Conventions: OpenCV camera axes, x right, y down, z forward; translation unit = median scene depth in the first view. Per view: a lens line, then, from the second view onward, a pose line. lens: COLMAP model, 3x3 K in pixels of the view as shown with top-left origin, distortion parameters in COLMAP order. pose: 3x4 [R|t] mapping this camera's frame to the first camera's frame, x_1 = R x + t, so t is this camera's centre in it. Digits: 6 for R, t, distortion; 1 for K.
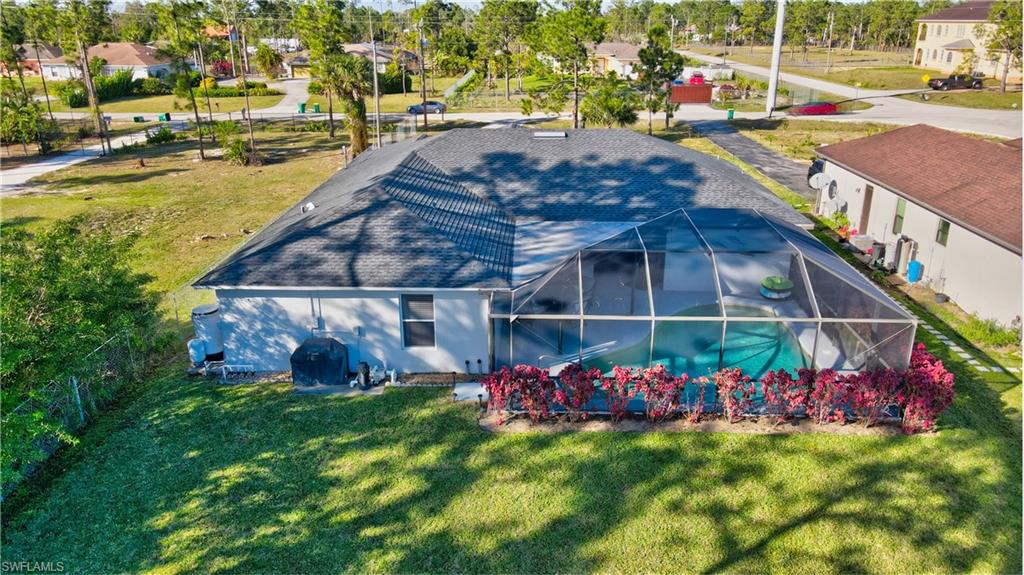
lens RADIAL K [[754.4, 0, 509.5], [0, 754.4, 285.5], [0, 0, 1]] dist [-0.004354, 0.047125]
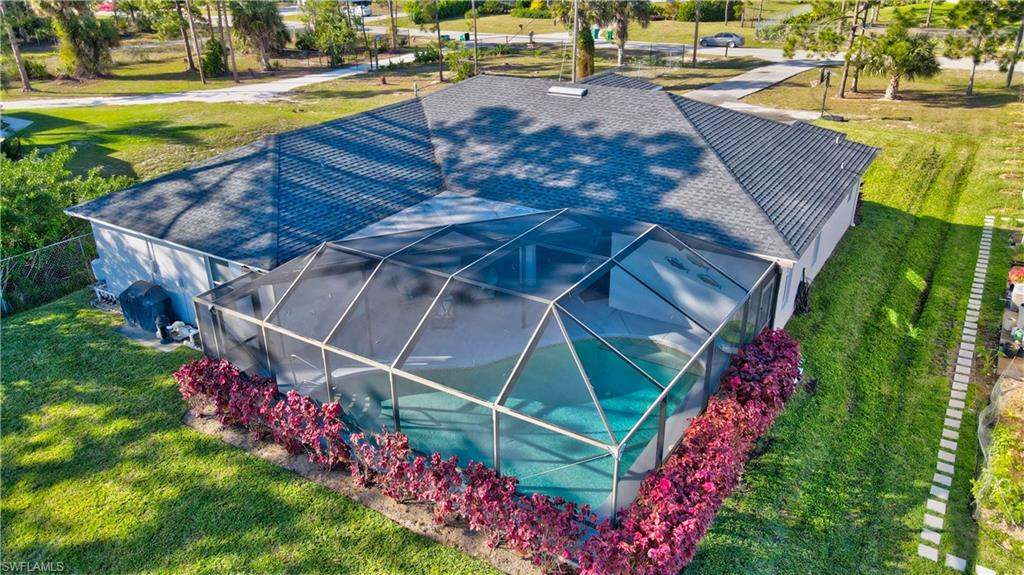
lens RADIAL K [[754.4, 0, 509.5], [0, 754.4, 285.5], [0, 0, 1]] dist [-0.004354, 0.047125]
pose [[0.859862, 0.205628, -0.467284, 0.574812], [-0.159772, 0.977708, 0.136238, -0.126702], [0.484882, -0.042487, 0.873547, 0.320259]]
